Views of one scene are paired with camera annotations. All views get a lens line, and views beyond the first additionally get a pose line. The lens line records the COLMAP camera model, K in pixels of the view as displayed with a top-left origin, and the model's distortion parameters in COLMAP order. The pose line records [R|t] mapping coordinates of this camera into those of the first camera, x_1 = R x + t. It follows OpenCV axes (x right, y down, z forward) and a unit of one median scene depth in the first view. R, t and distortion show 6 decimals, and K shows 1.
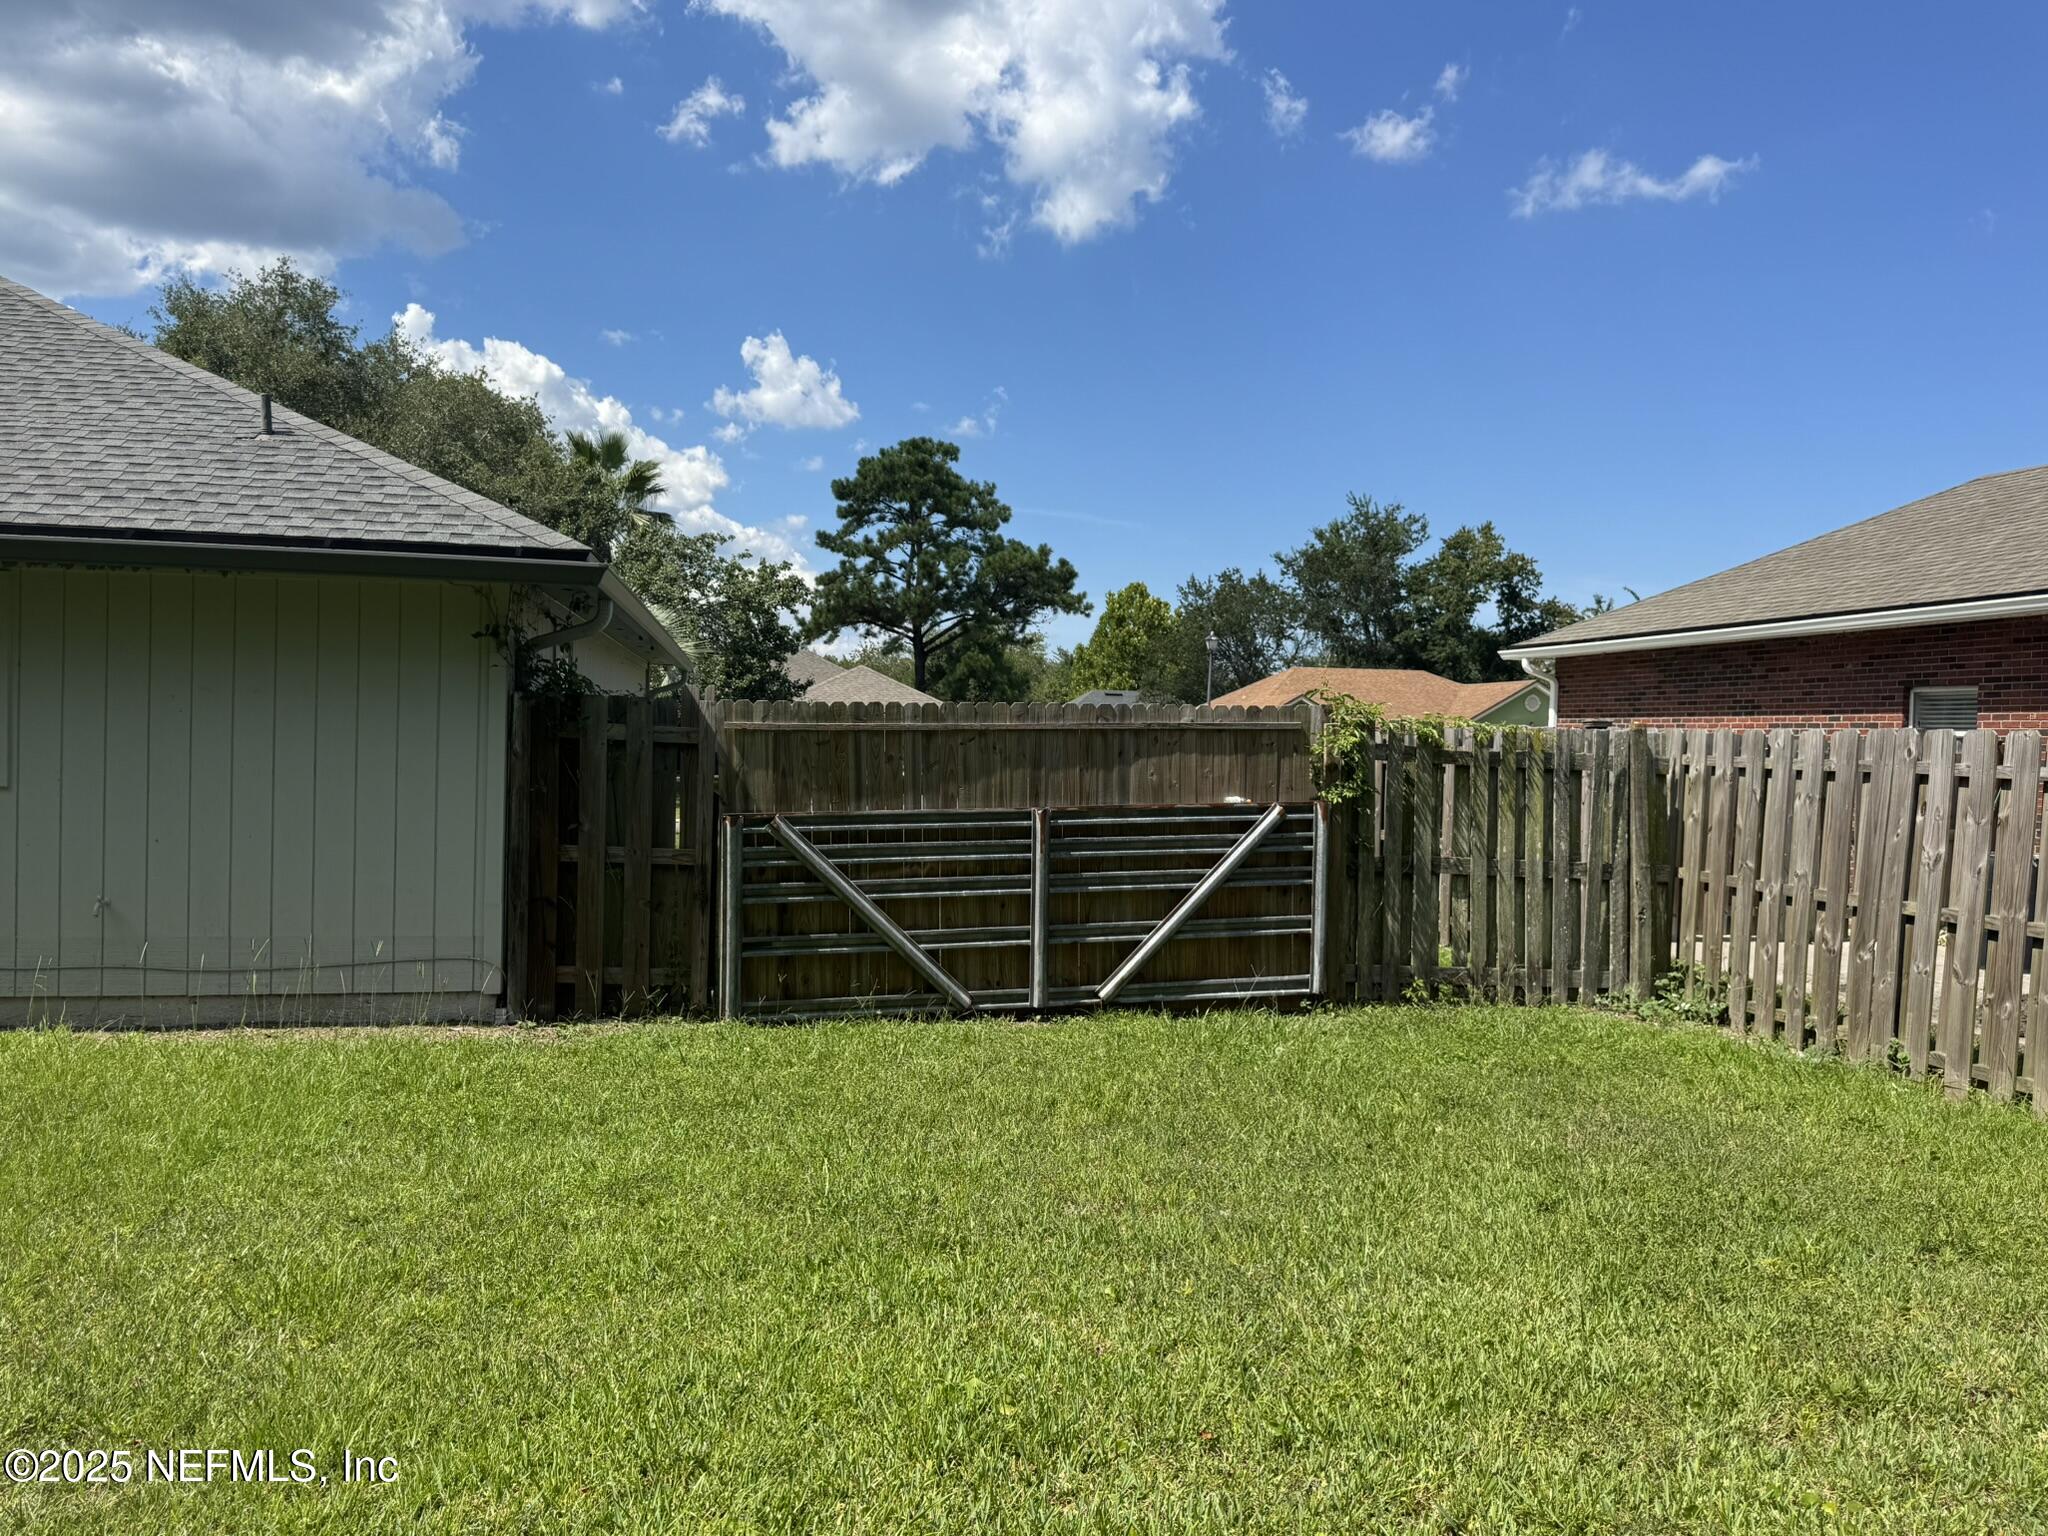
lens RADIAL K [[1529.4, 0, 1018.9], [0, 1529.4, 760.6], [0, 0, 1]] dist [0.029806, -0.031218]
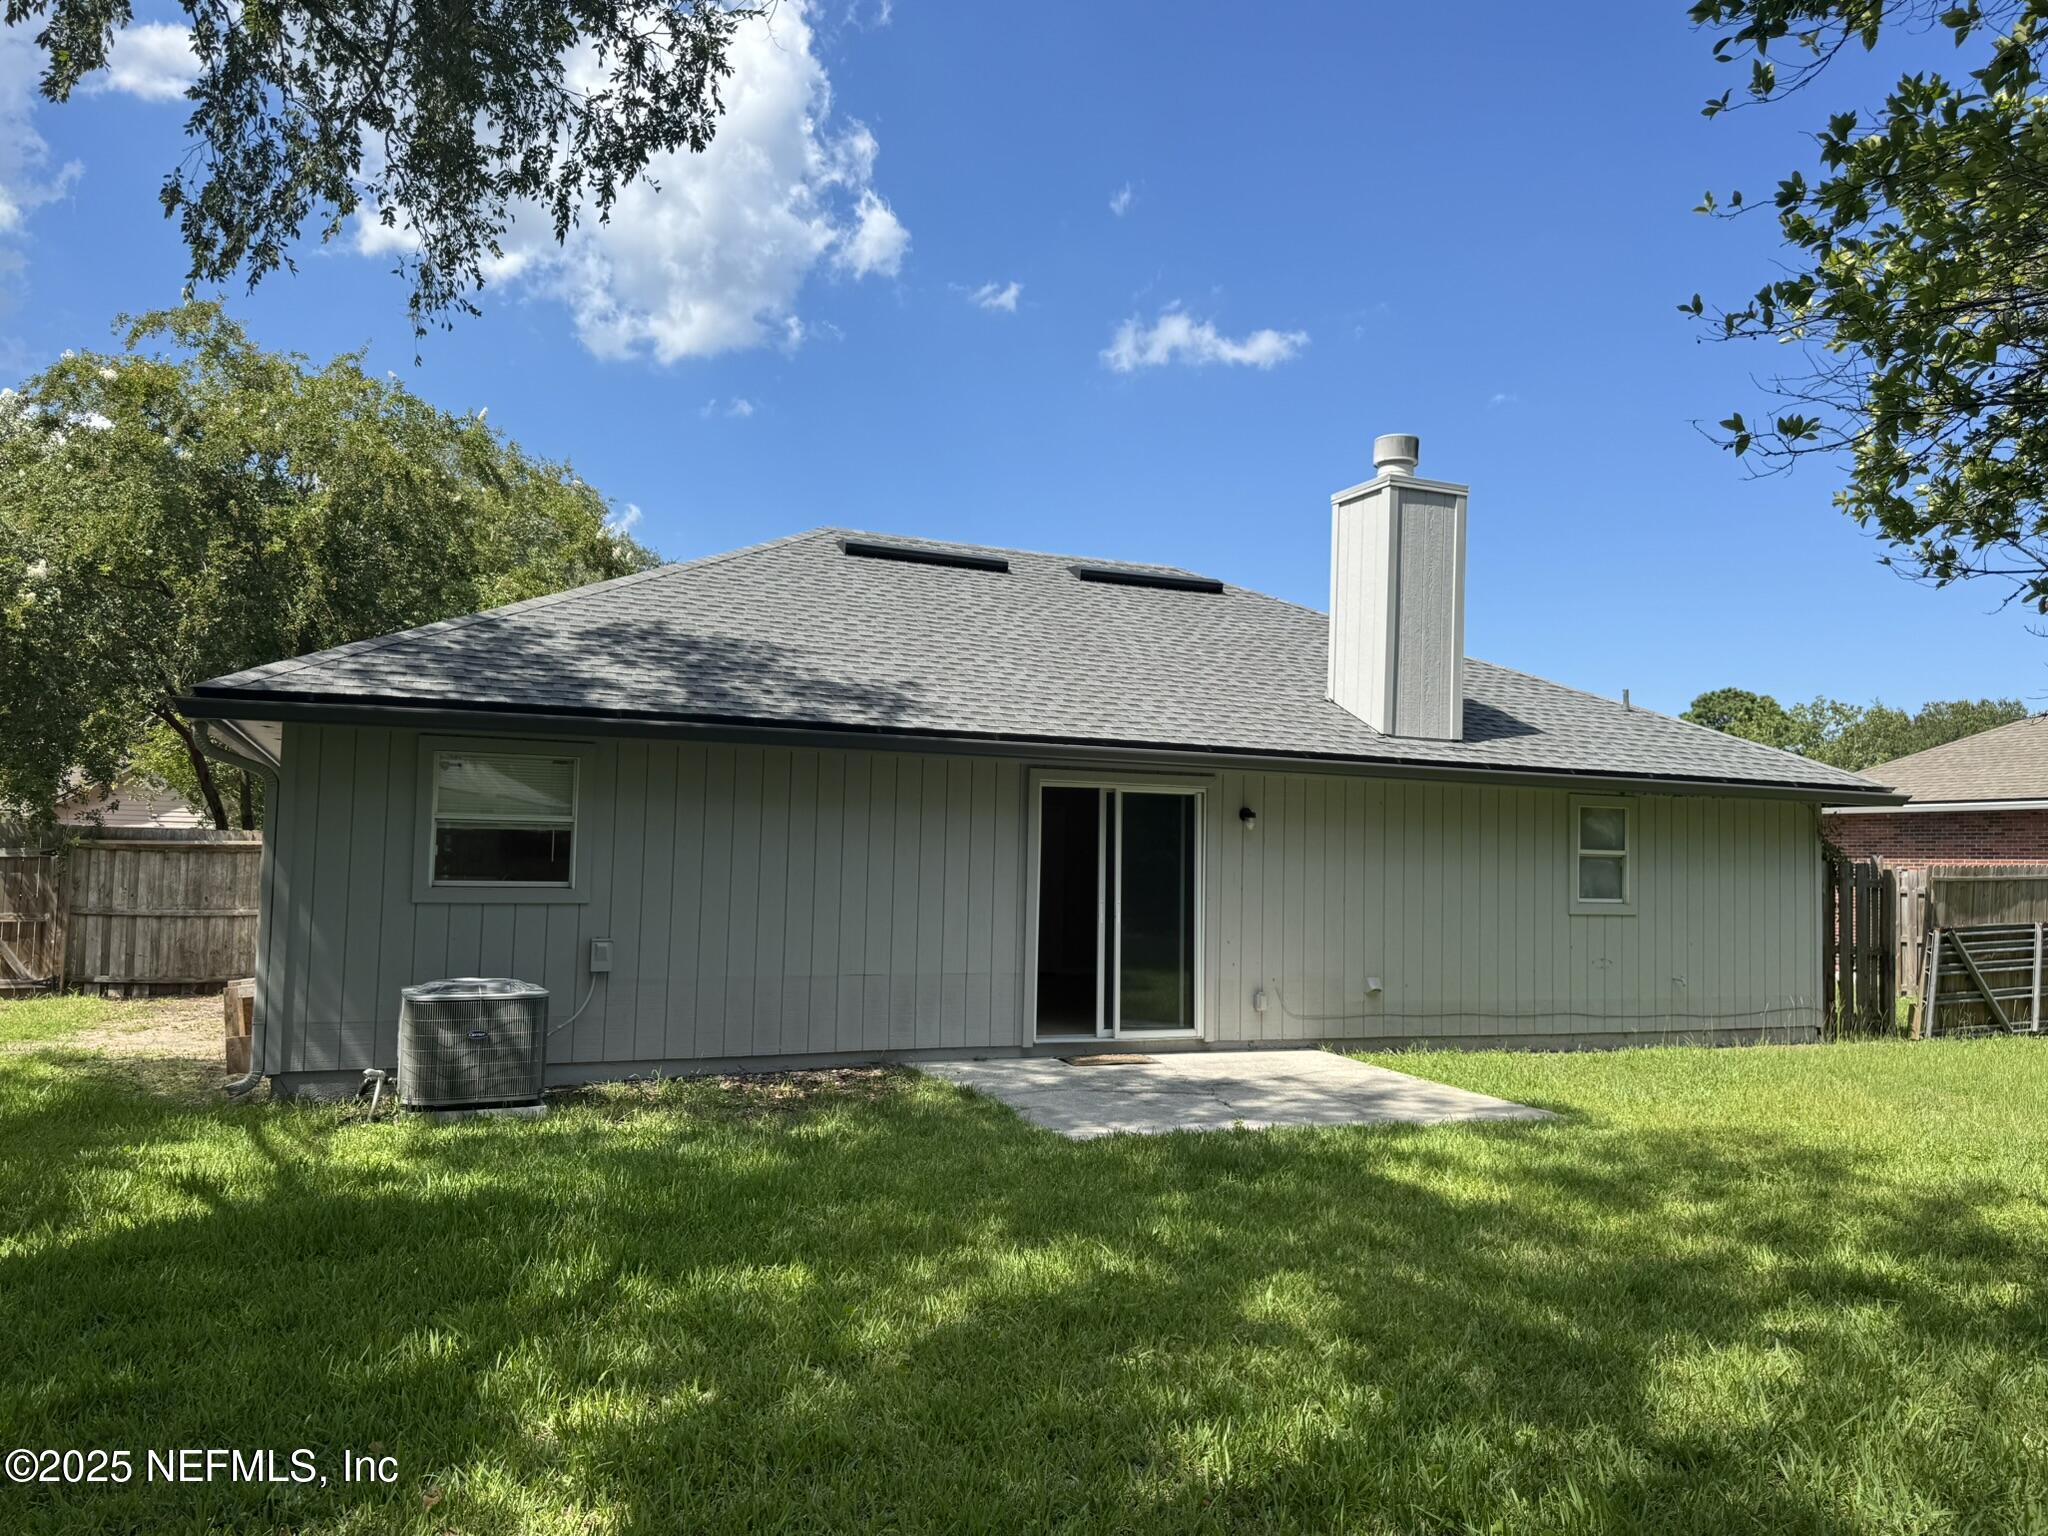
lens RADIAL K [[1529.4, 0, 1030.1], [0, 1529.4, 785.0], [0, 0, 1]] dist [0.029806, -0.031218]
pose [[0.975150, 0.007310, 0.221426, -1.712778], [0.010863, 0.996676, -0.080742, 0.003243], [-0.221280, 0.081141, 0.971829, -0.598415]]
